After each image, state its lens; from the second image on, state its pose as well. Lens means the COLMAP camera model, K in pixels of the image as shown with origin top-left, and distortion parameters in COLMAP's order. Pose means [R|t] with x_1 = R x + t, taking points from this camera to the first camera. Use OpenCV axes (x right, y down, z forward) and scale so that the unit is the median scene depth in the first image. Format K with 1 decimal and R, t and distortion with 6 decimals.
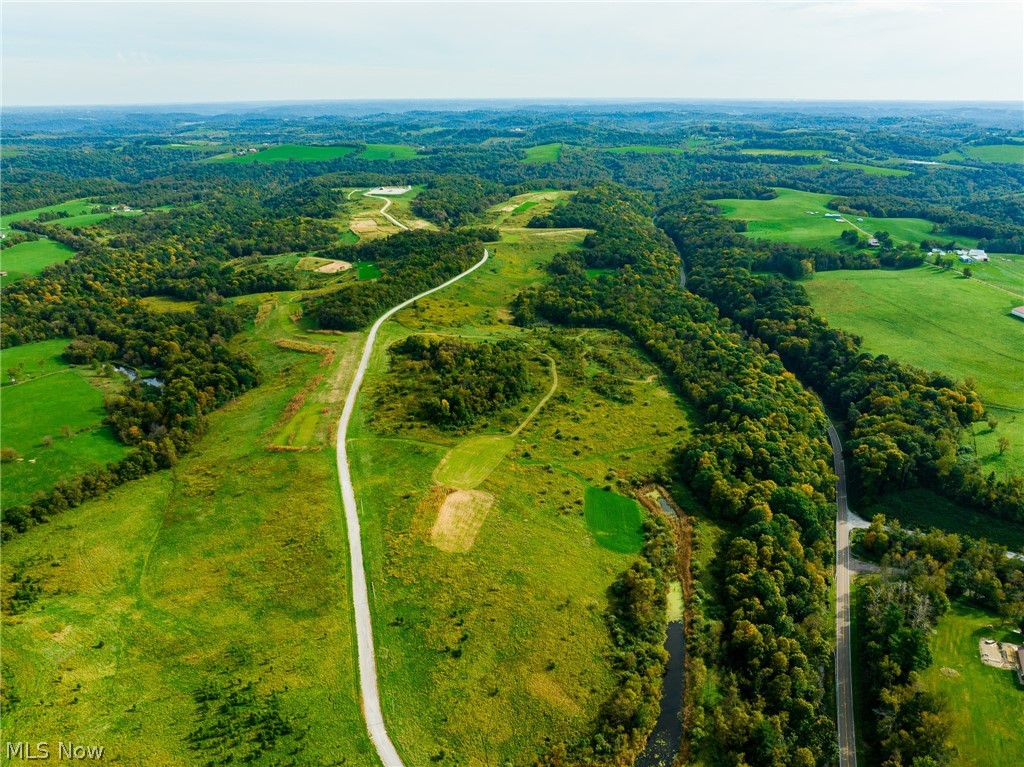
lens RADIAL K [[722.8, 0, 512.0], [0, 722.8, 383.5], [0, 0, 1]] dist [-0.037312, 0.001013]
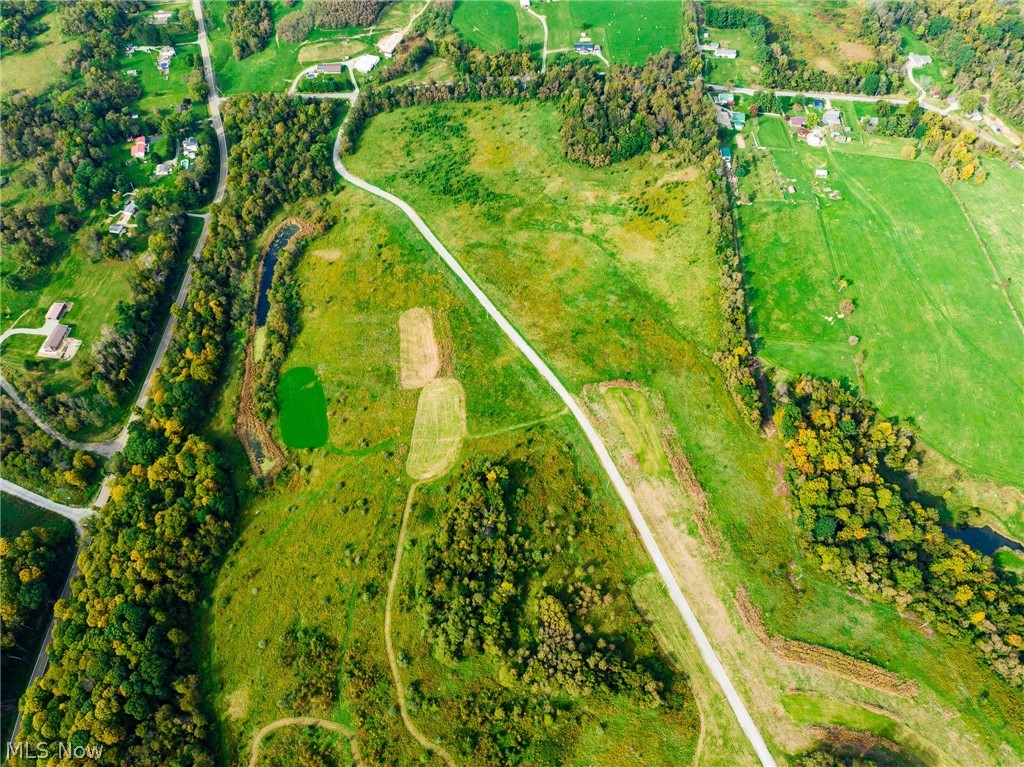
lens RADIAL K [[722.8, 0, 512.0], [0, 722.8, 383.5], [0, 0, 1]] dist [-0.037312, 0.001013]
pose [[-0.951205, 0.270147, -0.149093, -0.014727], [-0.095966, 0.200216, 0.975040, -0.725335], [0.293256, 0.941772, -0.164522, 0.907961]]
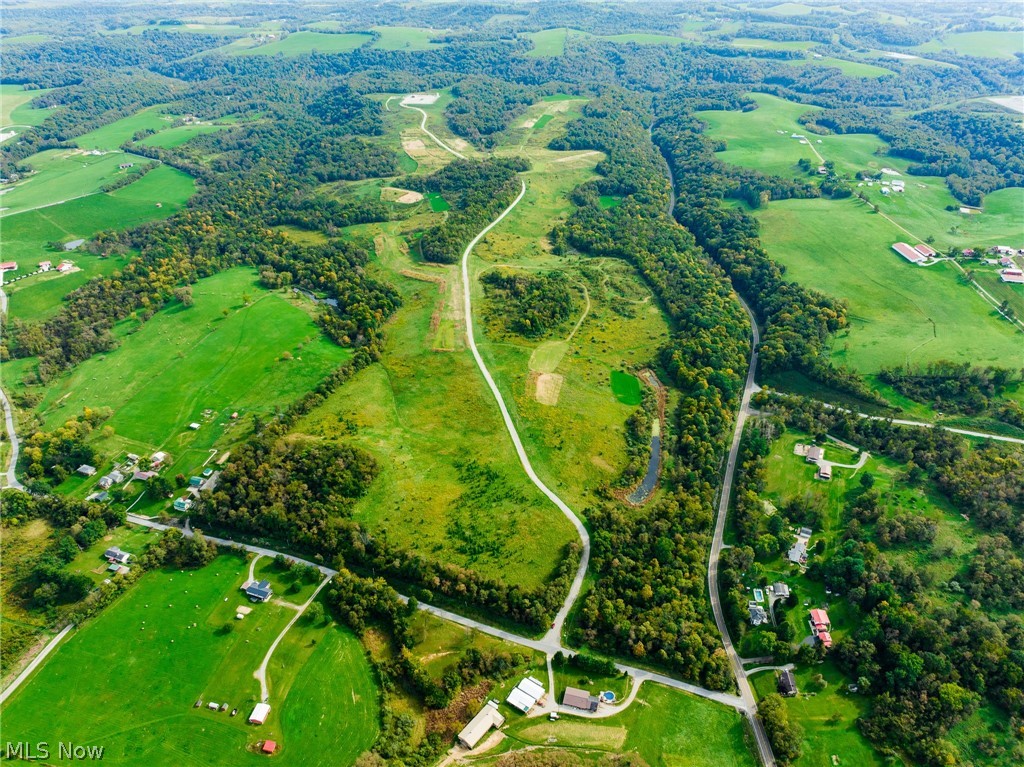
lens RADIAL K [[722.8, 0, 512.0], [0, 722.8, 383.5], [0, 0, 1]] dist [-0.037312, 0.001013]
pose [[0.999893, -0.006114, 0.013319, -0.134821], [0.003411, 0.980957, 0.194193, -0.142403], [-0.014252, -0.194127, 0.980873, -0.630678]]
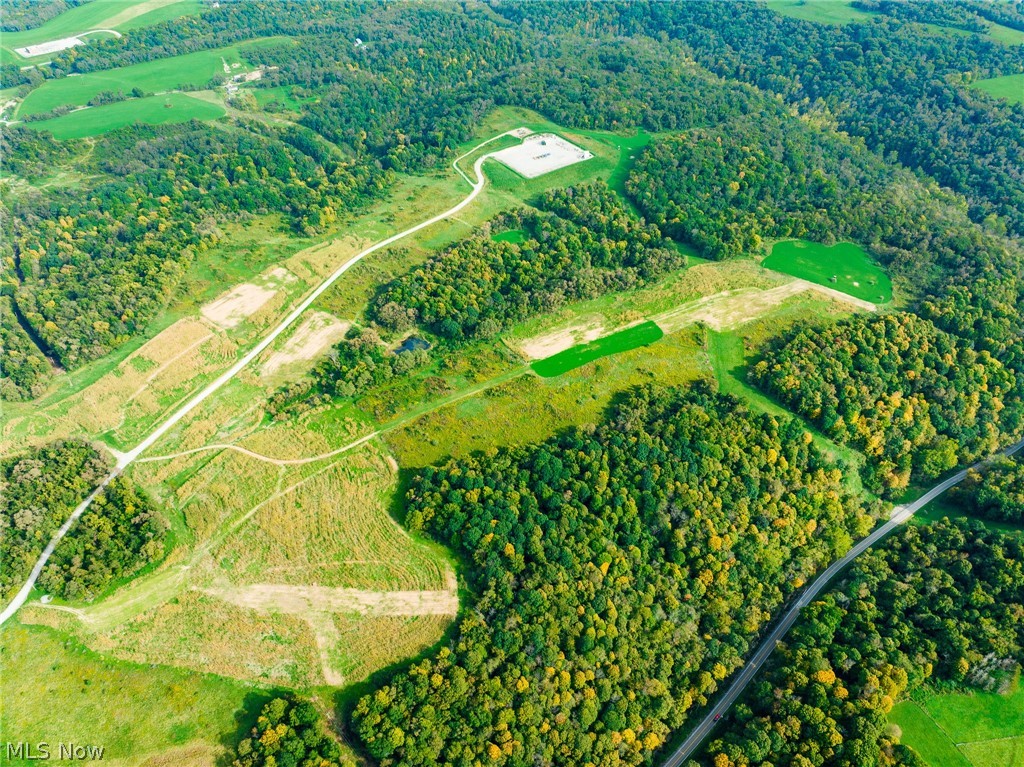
lens RADIAL K [[722.8, 0, 512.0], [0, 722.8, 383.5], [0, 0, 1]] dist [-0.037312, 0.001013]
pose [[0.691512, 0.489200, -0.531502, 0.607845], [-0.275021, 0.858663, 0.432505, -1.075200], [0.667963, -0.152908, 0.728316, 1.688098]]
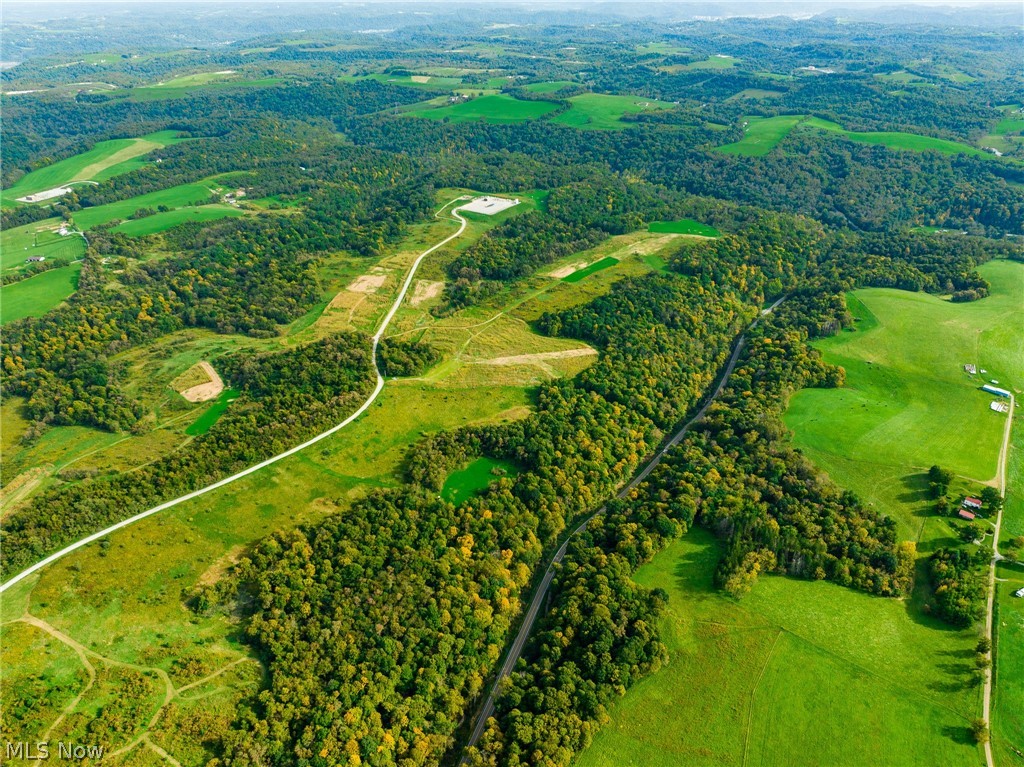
lens RADIAL K [[722.8, 0, 512.0], [0, 722.8, 383.5], [0, 0, 1]] dist [-0.037312, 0.001013]
pose [[0.896510, 0.219381, -0.384891, 0.721907], [-0.163449, 0.971283, 0.172901, -0.654131], [0.411770, -0.092098, 0.906622, 0.631767]]
